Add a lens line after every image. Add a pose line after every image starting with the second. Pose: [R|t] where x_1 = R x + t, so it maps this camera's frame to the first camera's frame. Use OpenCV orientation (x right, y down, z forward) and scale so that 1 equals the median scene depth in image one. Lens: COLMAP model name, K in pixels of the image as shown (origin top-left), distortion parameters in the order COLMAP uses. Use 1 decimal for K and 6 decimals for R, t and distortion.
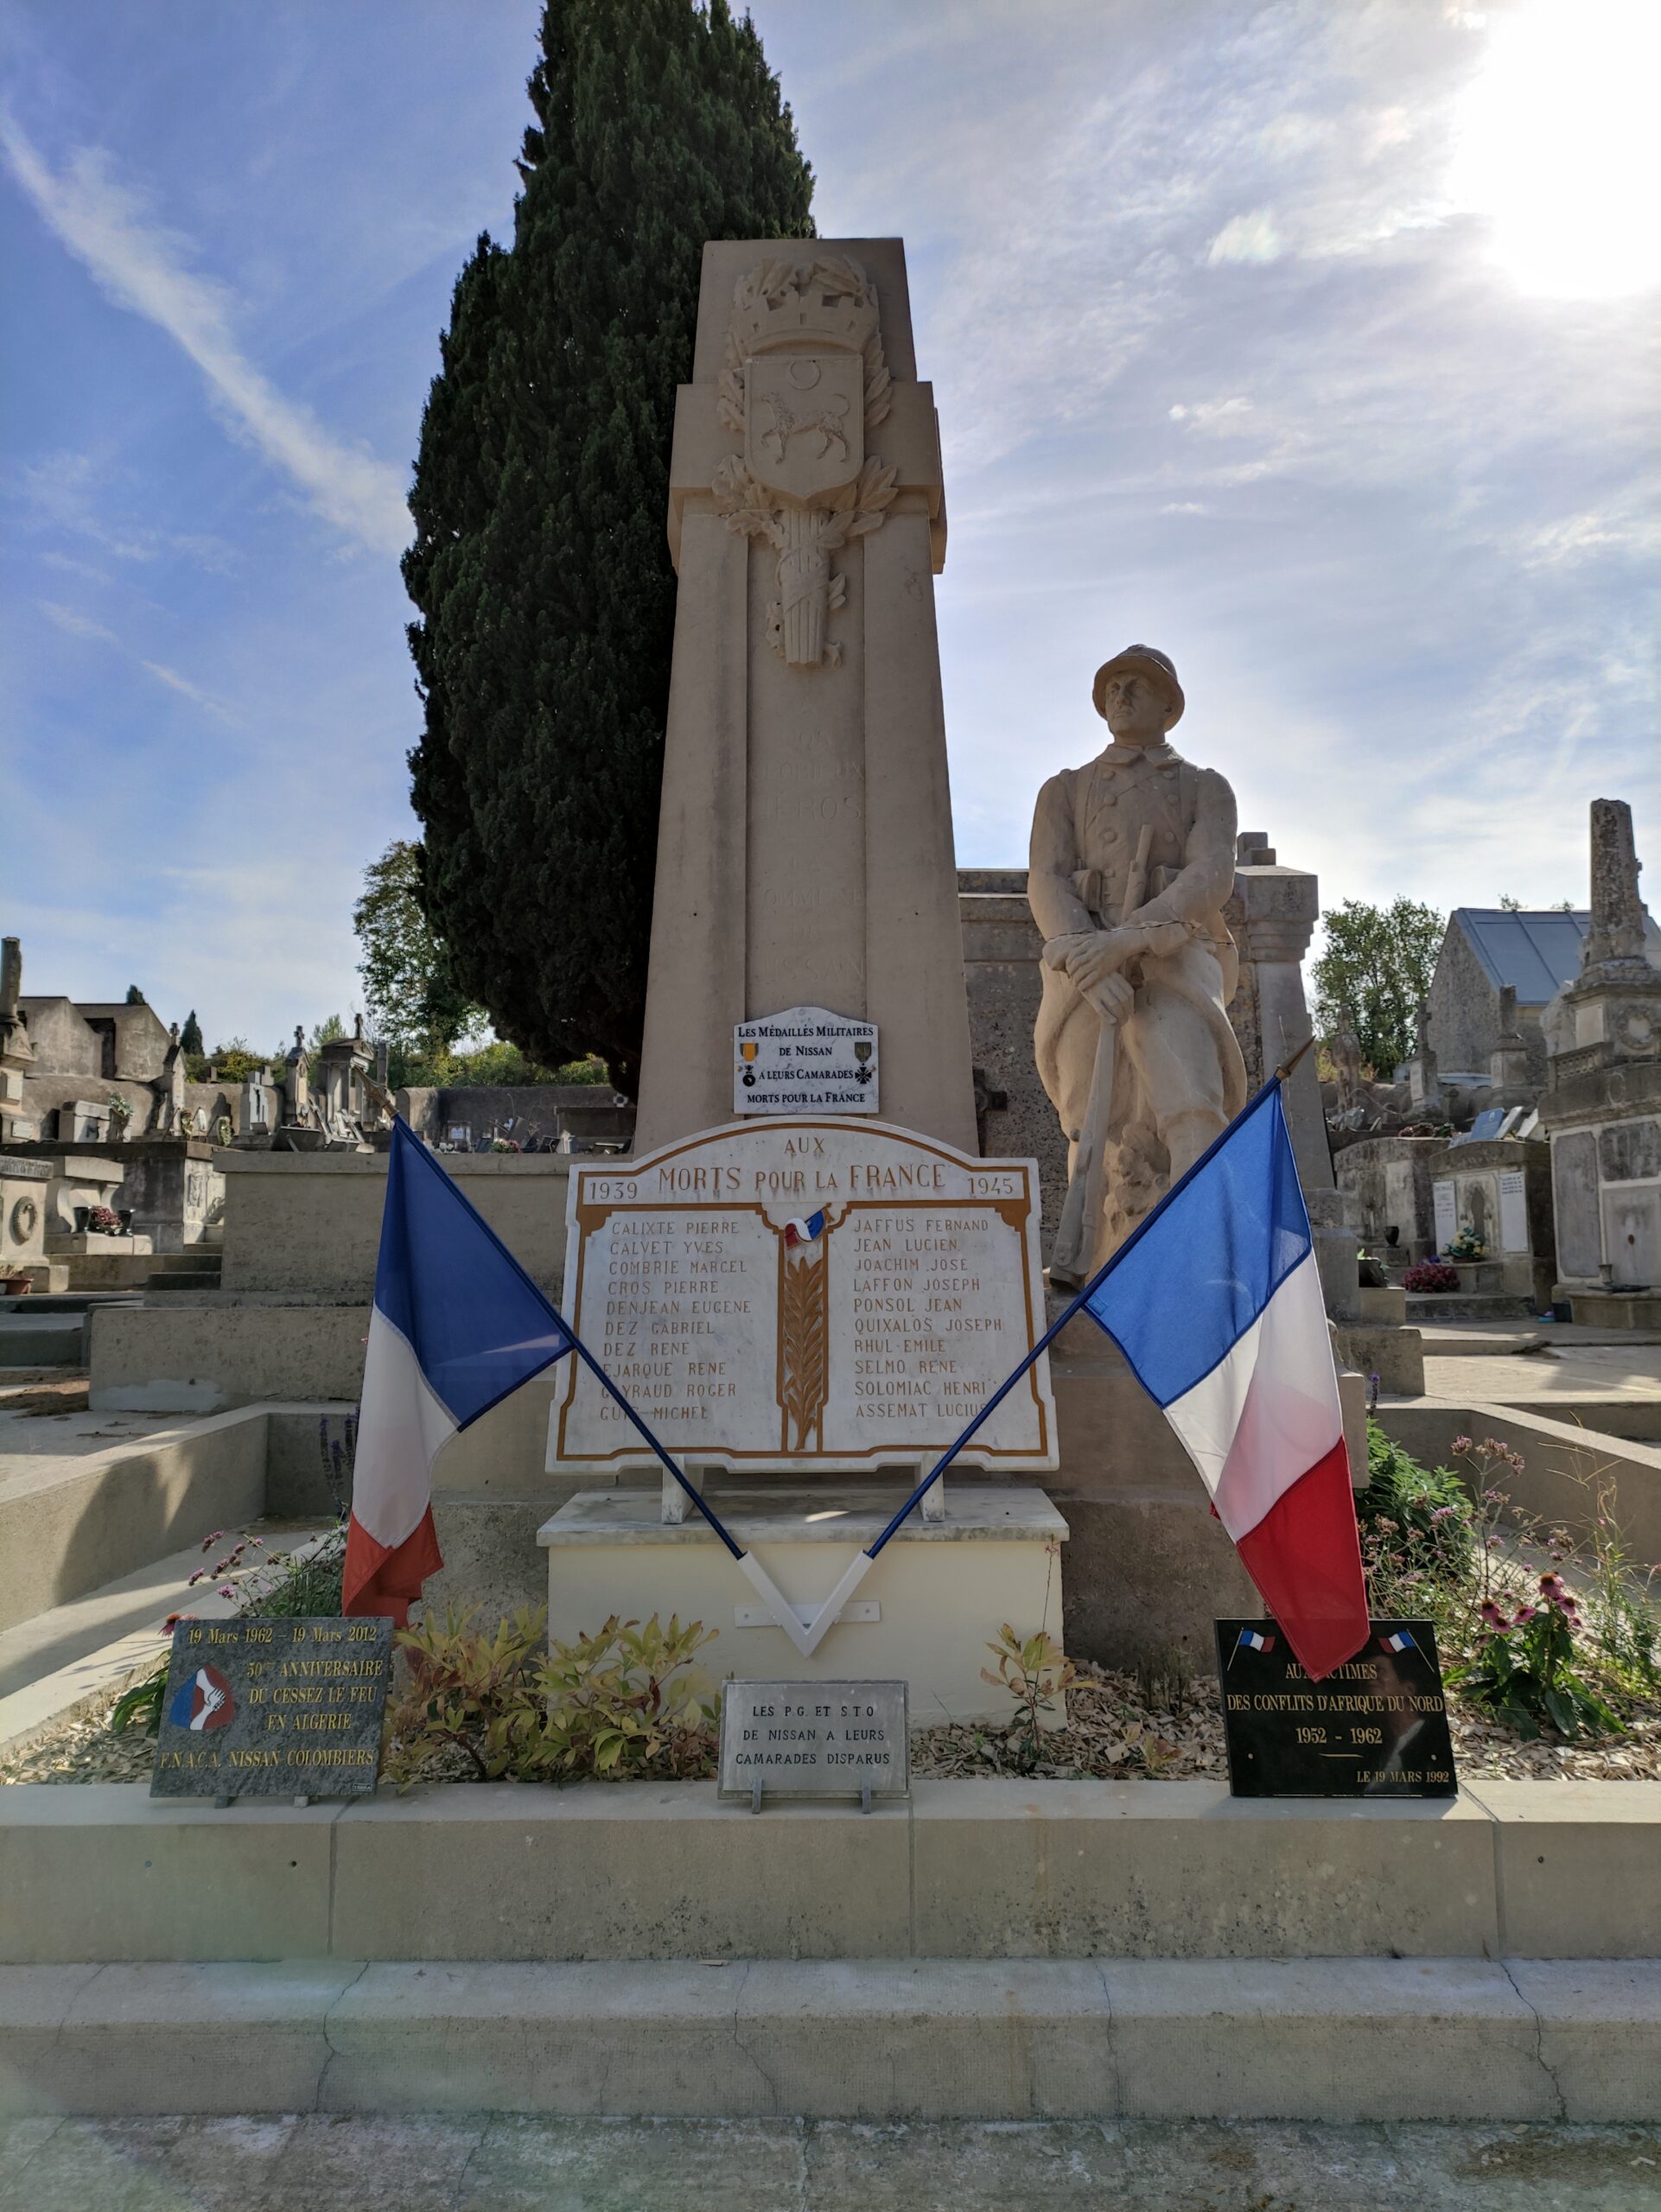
lens RADIAL K [[1618.9, 0, 830.1], [0, 1618.9, 1102.4], [0, 0, 1]] dist [0.049929, -0.019275]
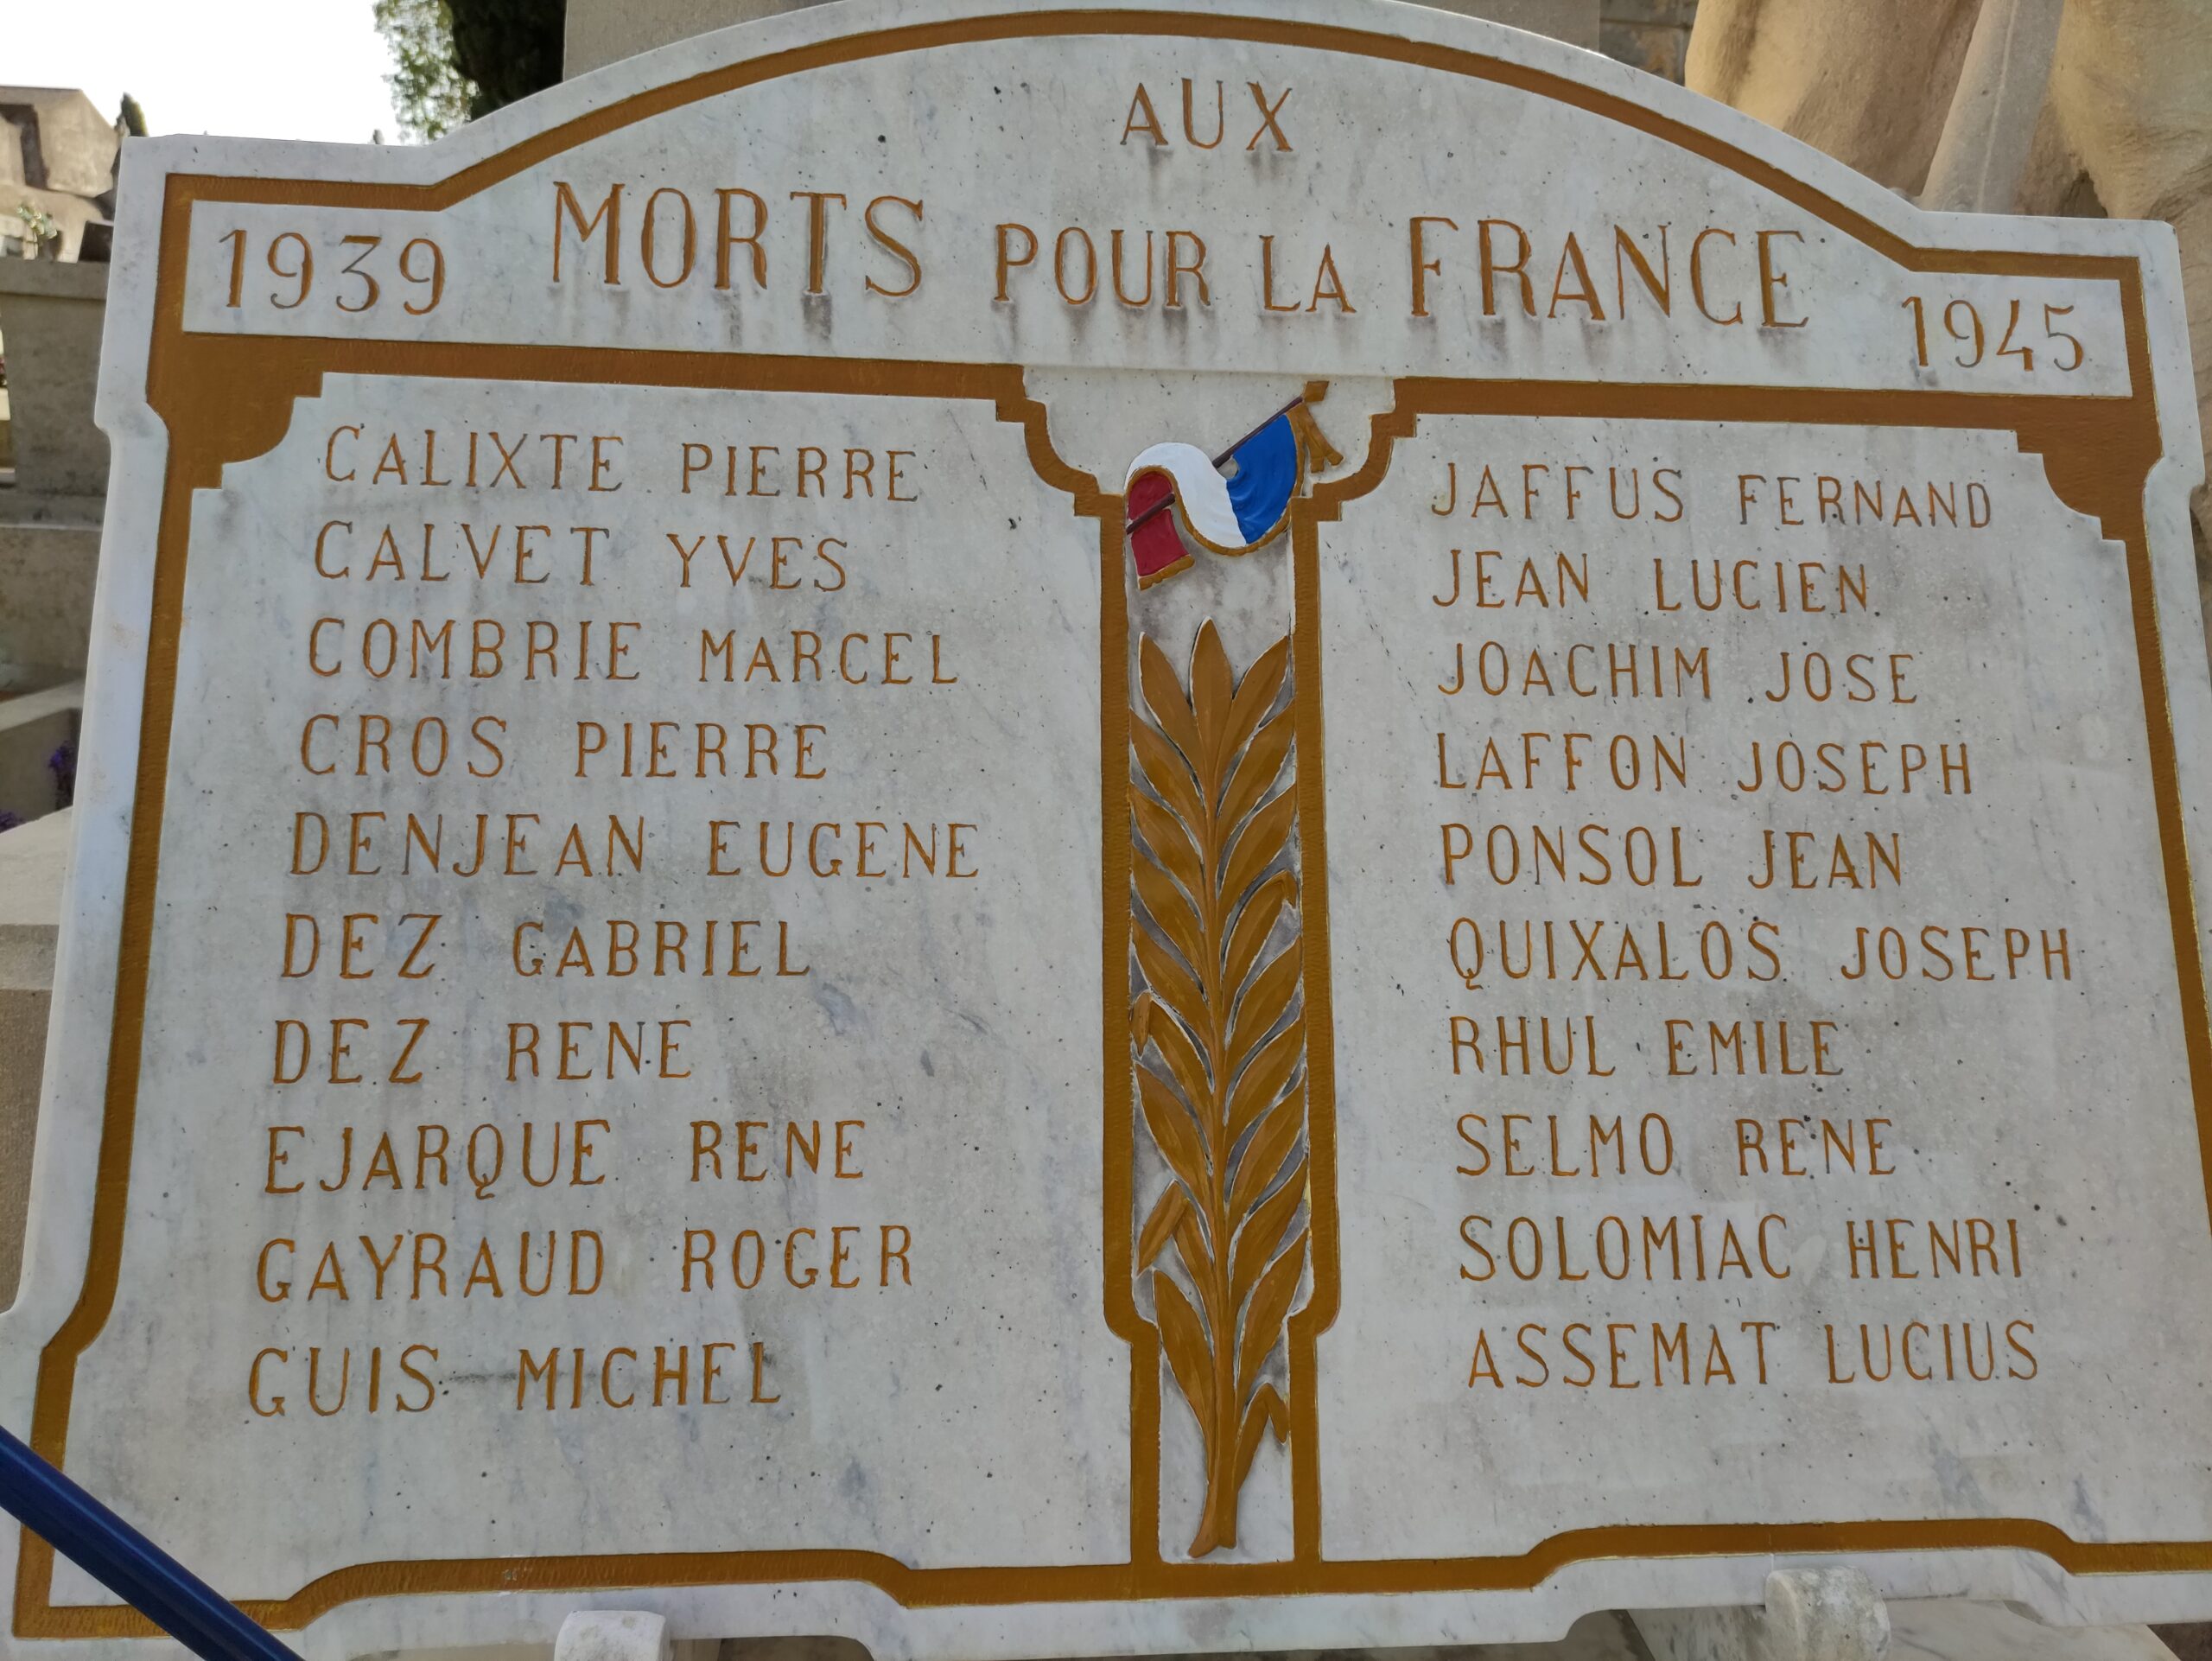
lens RADIAL K [[1618.9, 0, 1121.8], [0, 1618.9, 819.0], [0, 0, 1]] dist [0.049929, -0.019275]
pose [[0.993703, 0.016481, 0.110829, -0.053330], [-0.049613, 0.951595, 0.303325, 0.053437], [-0.100465, -0.306914, 0.946420, 0.778894]]
